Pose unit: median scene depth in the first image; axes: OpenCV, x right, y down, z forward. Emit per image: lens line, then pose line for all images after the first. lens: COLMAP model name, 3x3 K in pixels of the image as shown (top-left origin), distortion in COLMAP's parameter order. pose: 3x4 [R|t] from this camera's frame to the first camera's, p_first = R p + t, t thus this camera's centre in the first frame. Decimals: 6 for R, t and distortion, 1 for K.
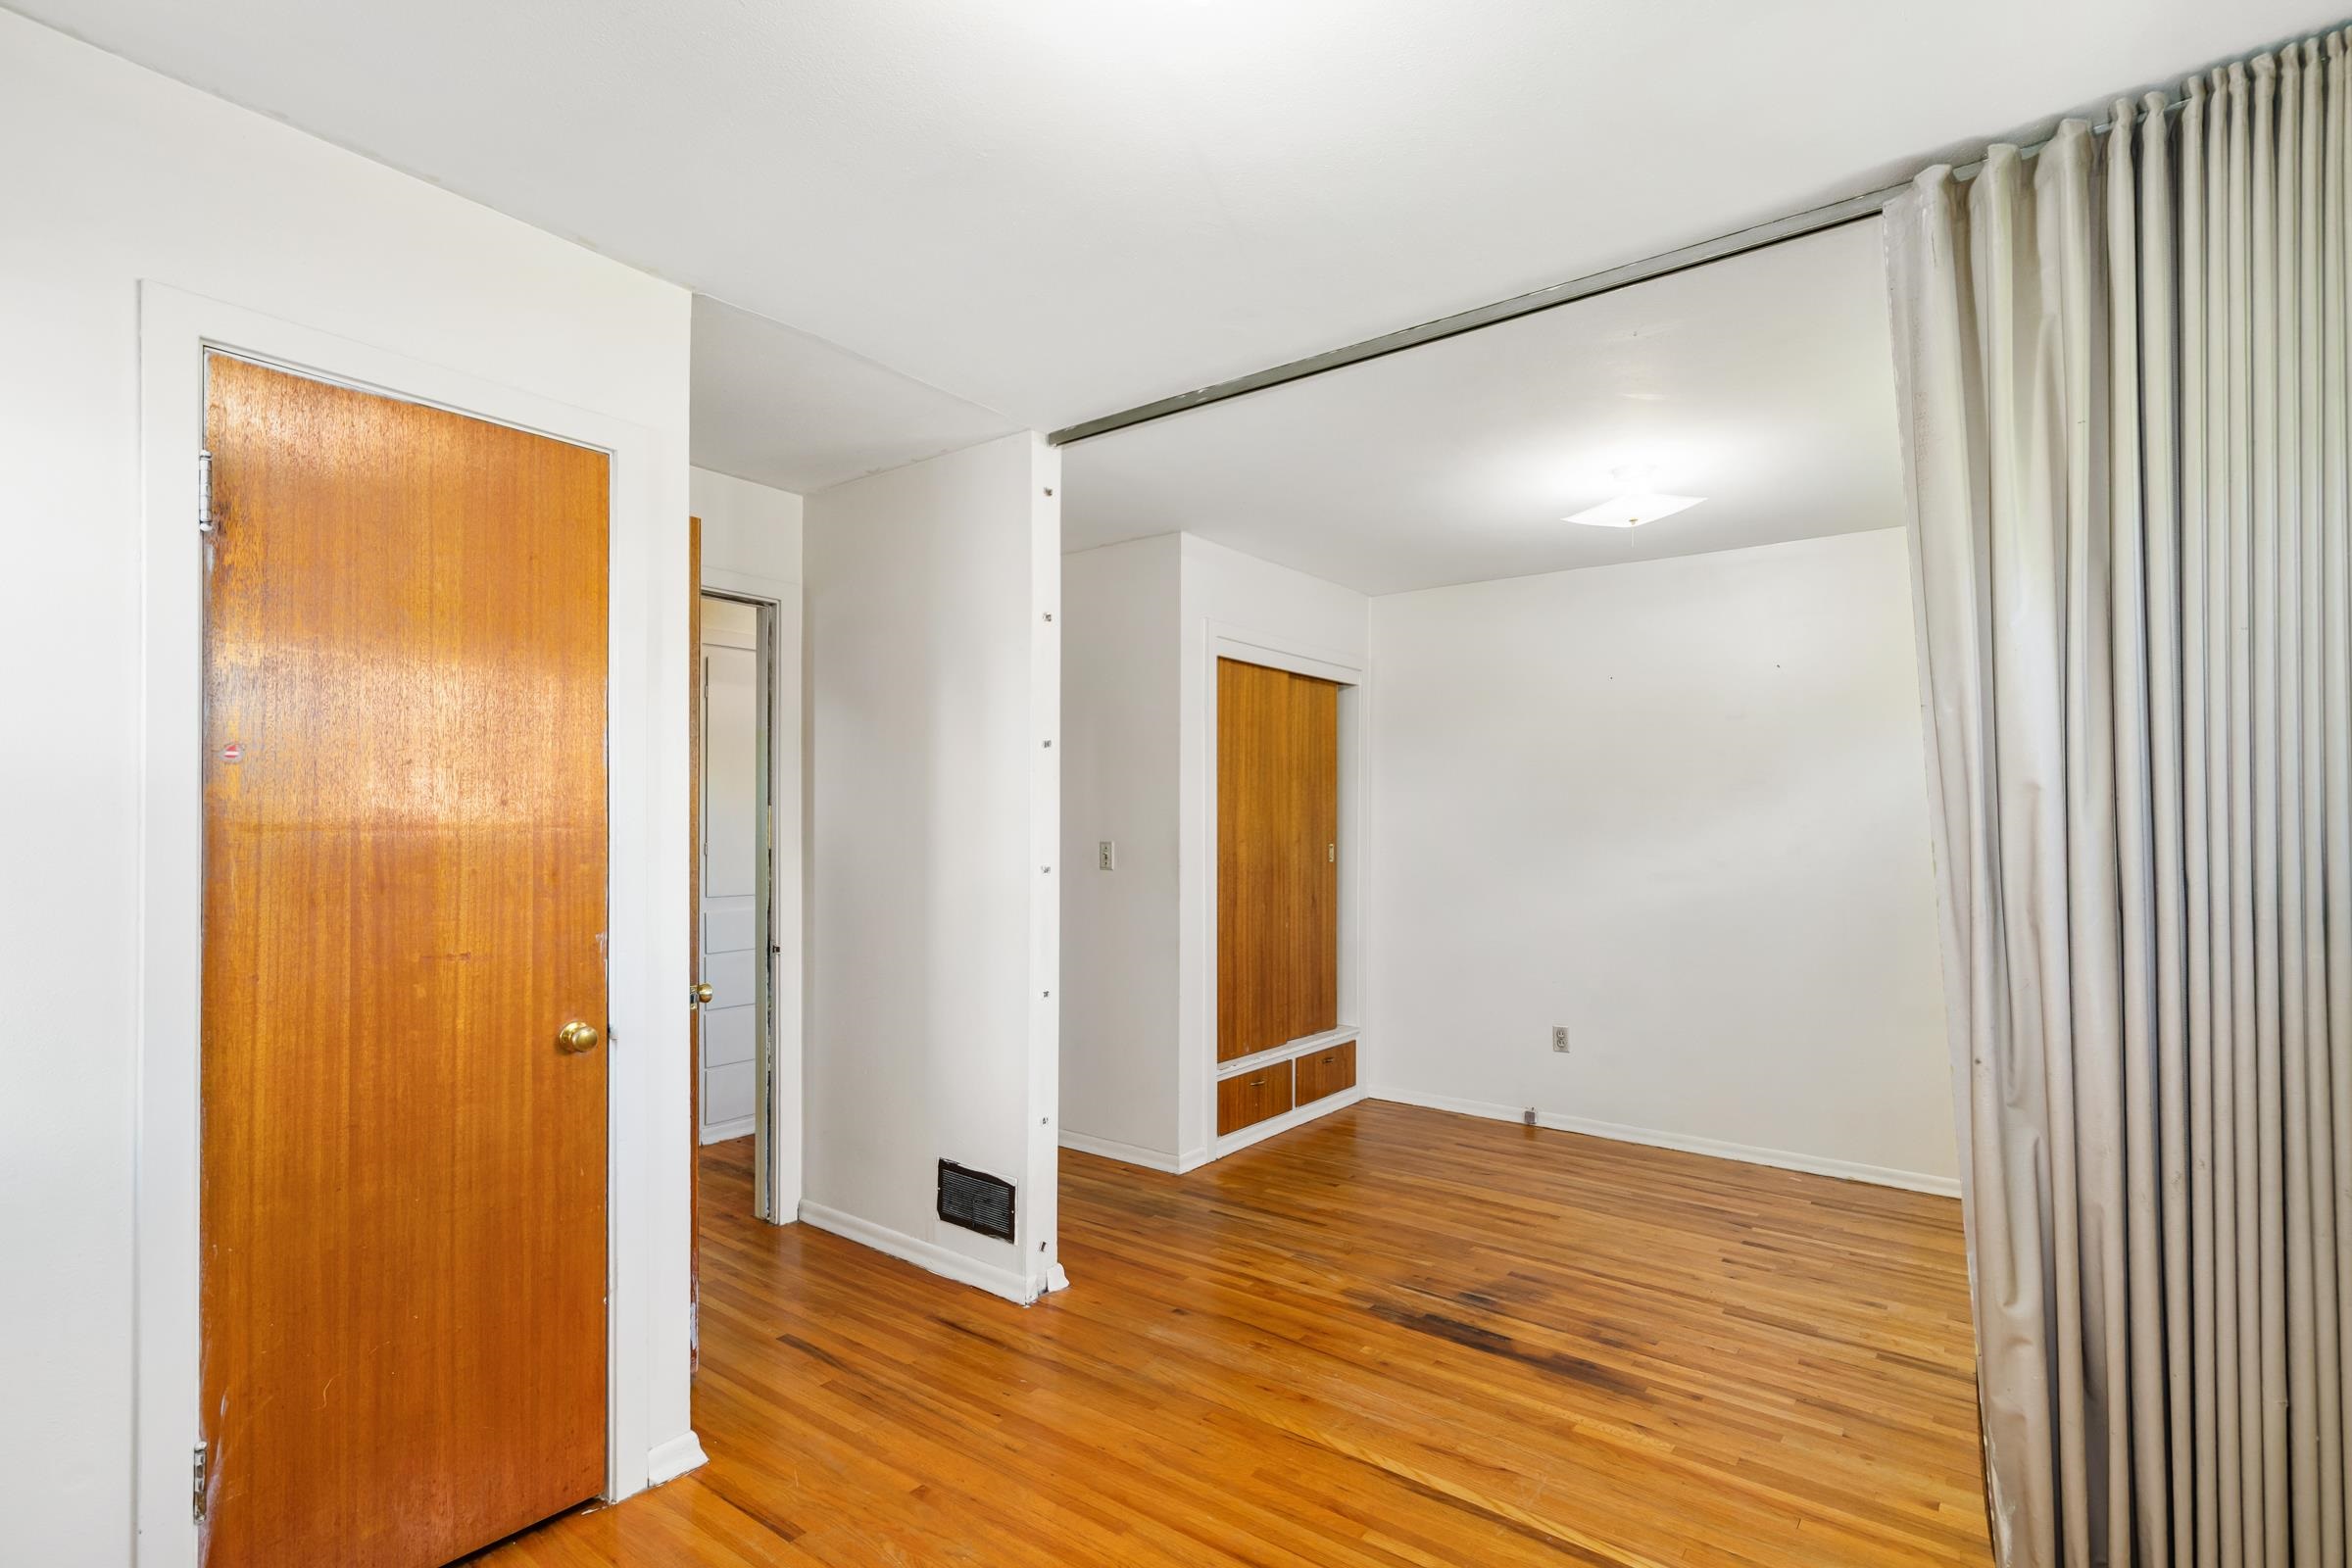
lens RADIAL K [[1123.5, 0, 1177.1], [0, 1123.5, 805.0], [0, 0, 1]] dist [-0.004424, 0.001432]
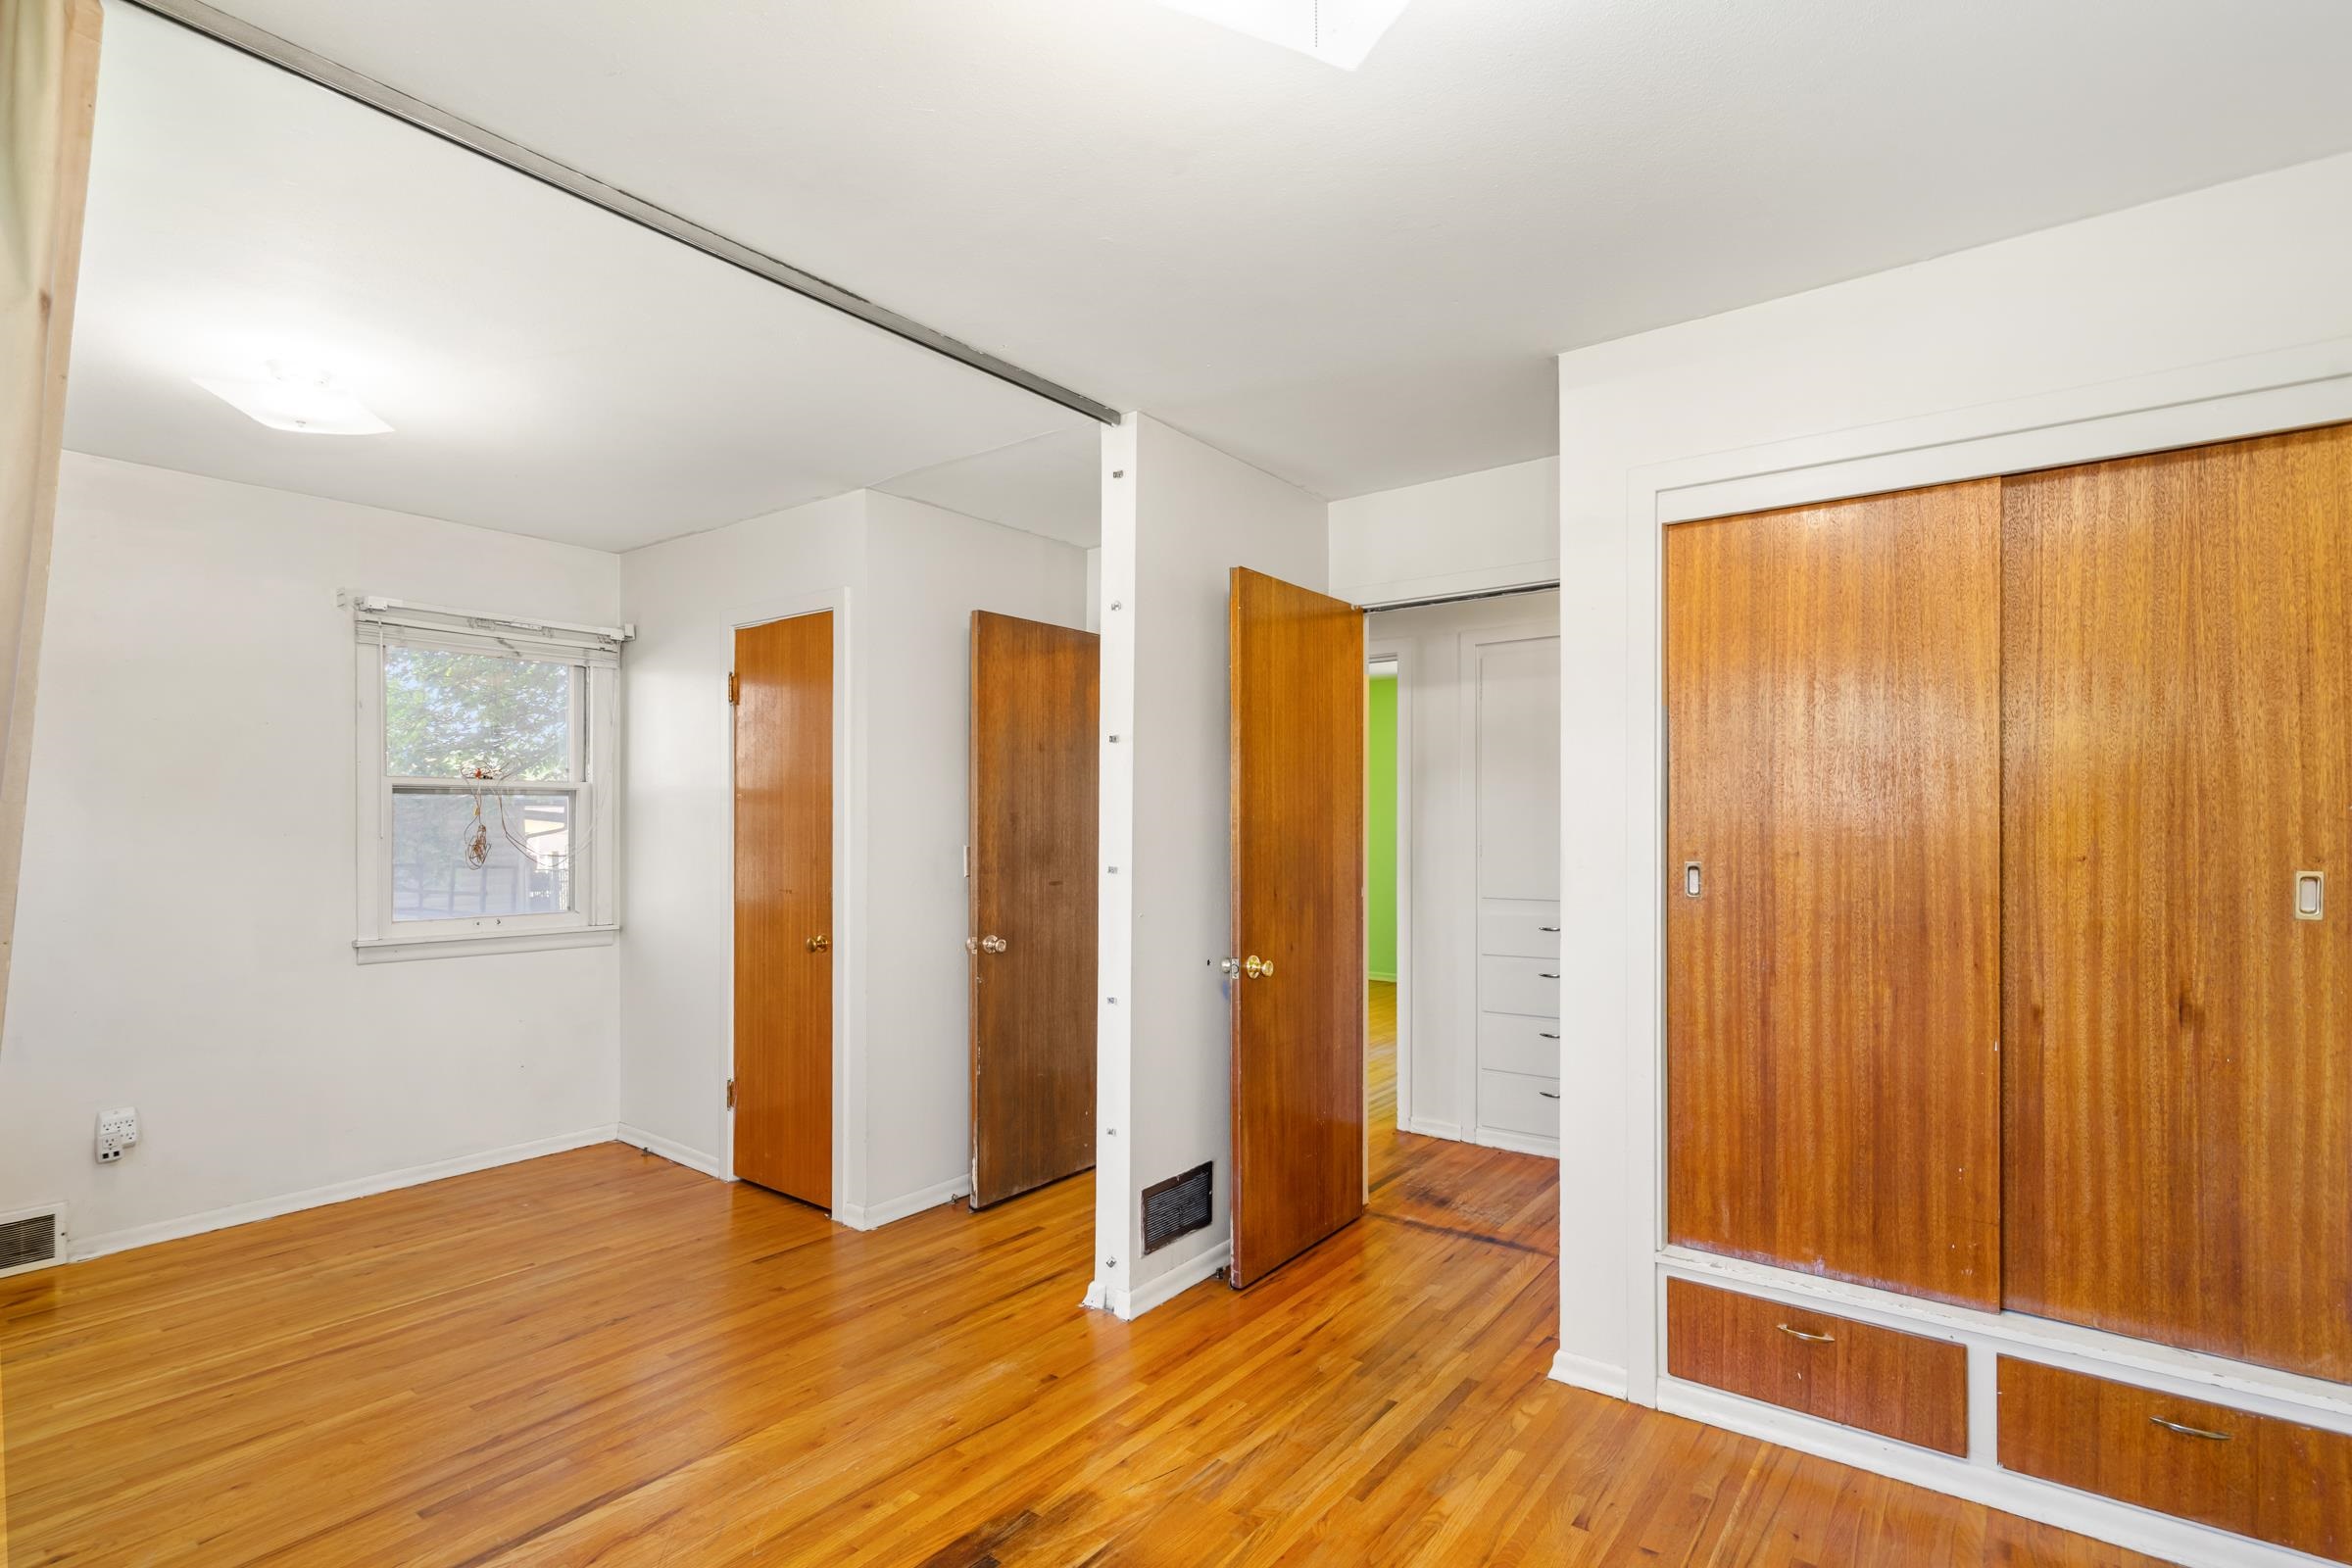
lens RADIAL K [[1123.5, 0, 1169.4], [0, 1123.5, 805.1], [0, 0, 1]] dist [-0.004424, 0.001432]
pose [[0.000562, -0.015780, -0.999875, 0.636213], [0.022863, 0.999614, -0.015763, 0.012957], [0.999738, -0.022851, 0.000922, 0.790343]]
